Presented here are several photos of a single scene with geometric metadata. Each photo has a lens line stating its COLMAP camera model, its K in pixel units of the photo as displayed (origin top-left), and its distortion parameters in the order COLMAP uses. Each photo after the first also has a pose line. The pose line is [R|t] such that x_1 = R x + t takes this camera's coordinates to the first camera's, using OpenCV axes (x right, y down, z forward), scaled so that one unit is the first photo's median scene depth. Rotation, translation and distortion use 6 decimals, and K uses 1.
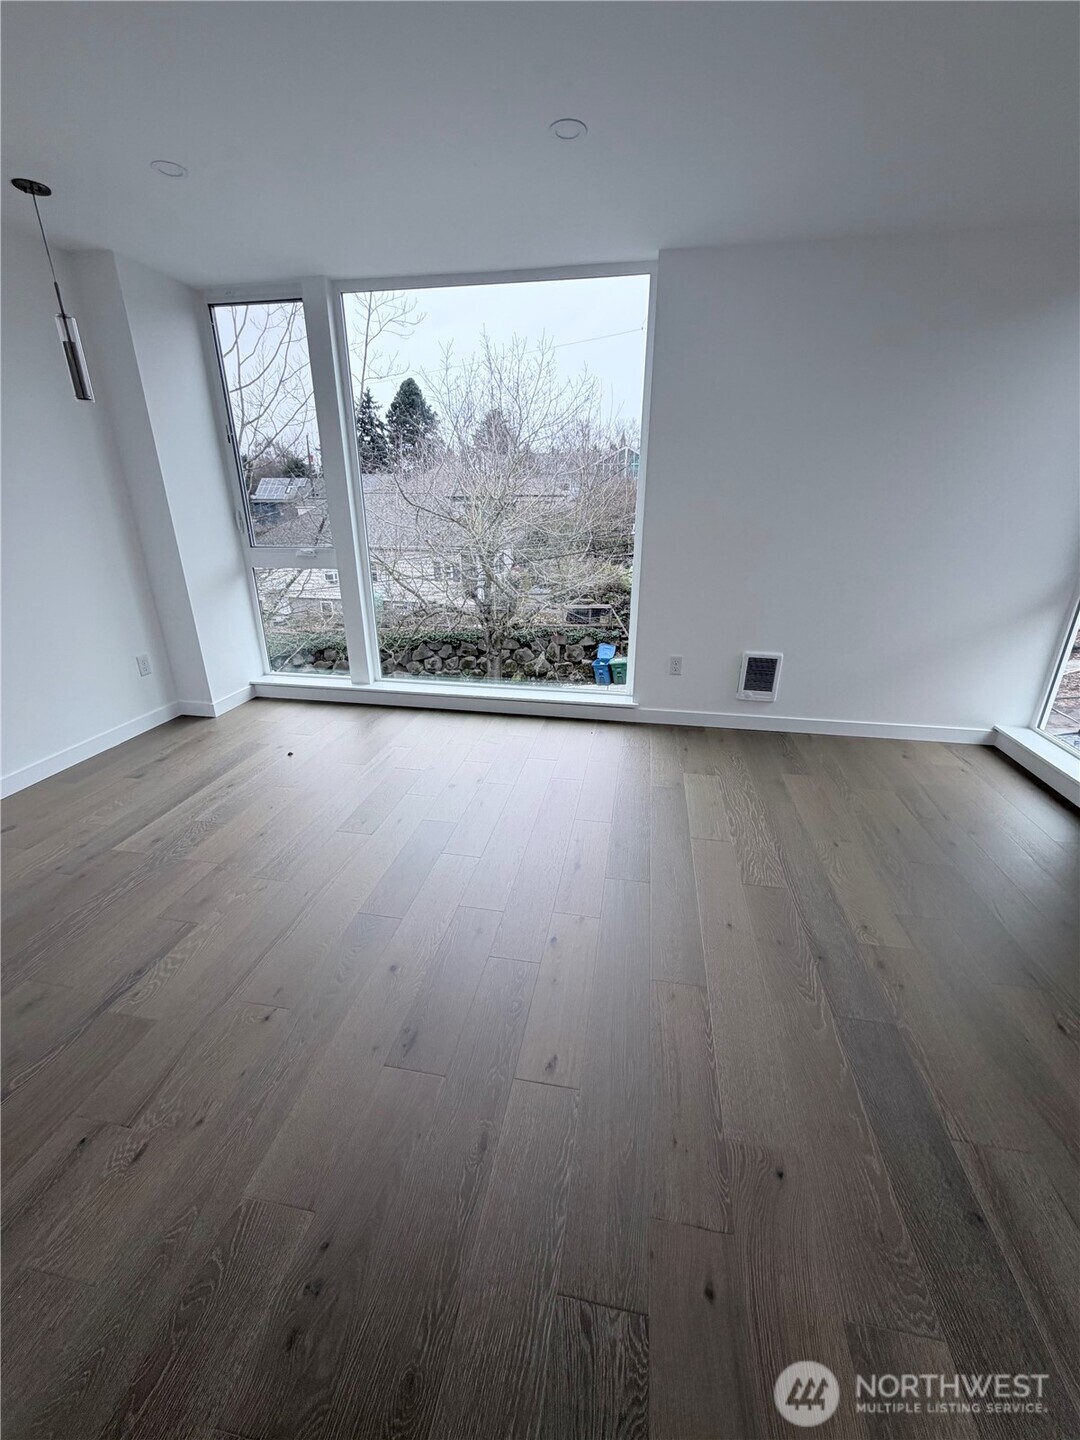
lens RADIAL K [[565.7, 0, 540.0], [0, 565.7, 720.0], [0, 0, 1]] dist [0.001532, 0.000098]
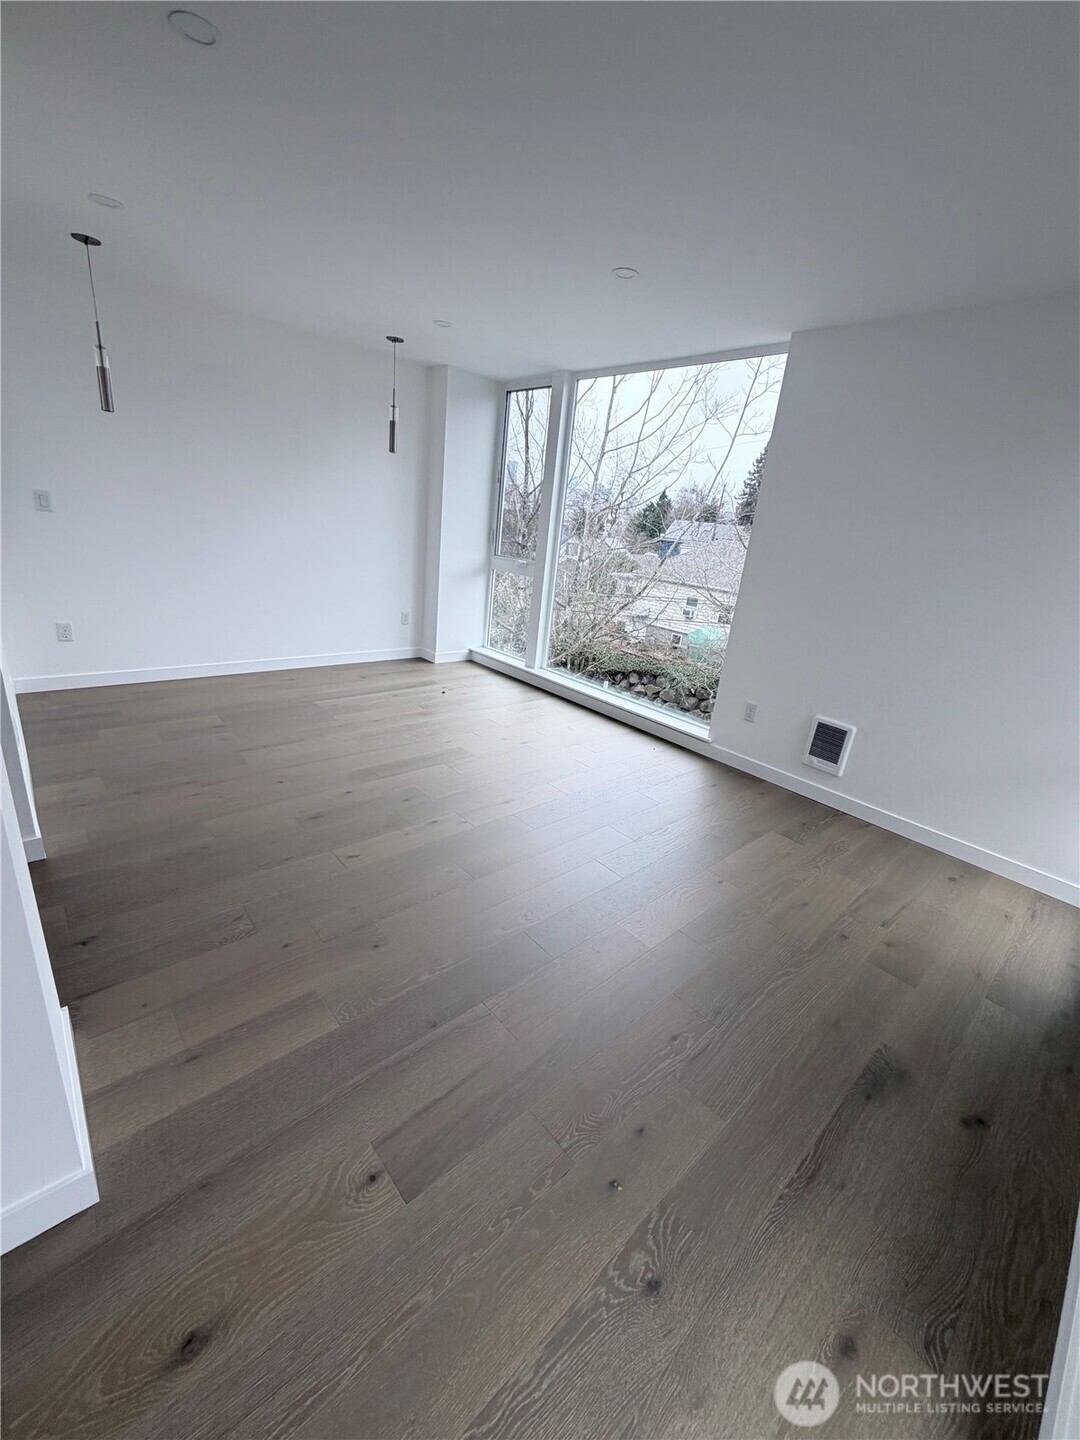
lens RADIAL K [[565.7, 0, 540.0], [0, 565.7, 720.0], [0, 0, 1]] dist [0.001532, 0.000098]
pose [[0.789744, 0.278394, -0.546627, 0.509648], [-0.317542, 0.947940, 0.024010, 0.013525], [0.524855, 0.154615, 0.837032, -0.053597]]
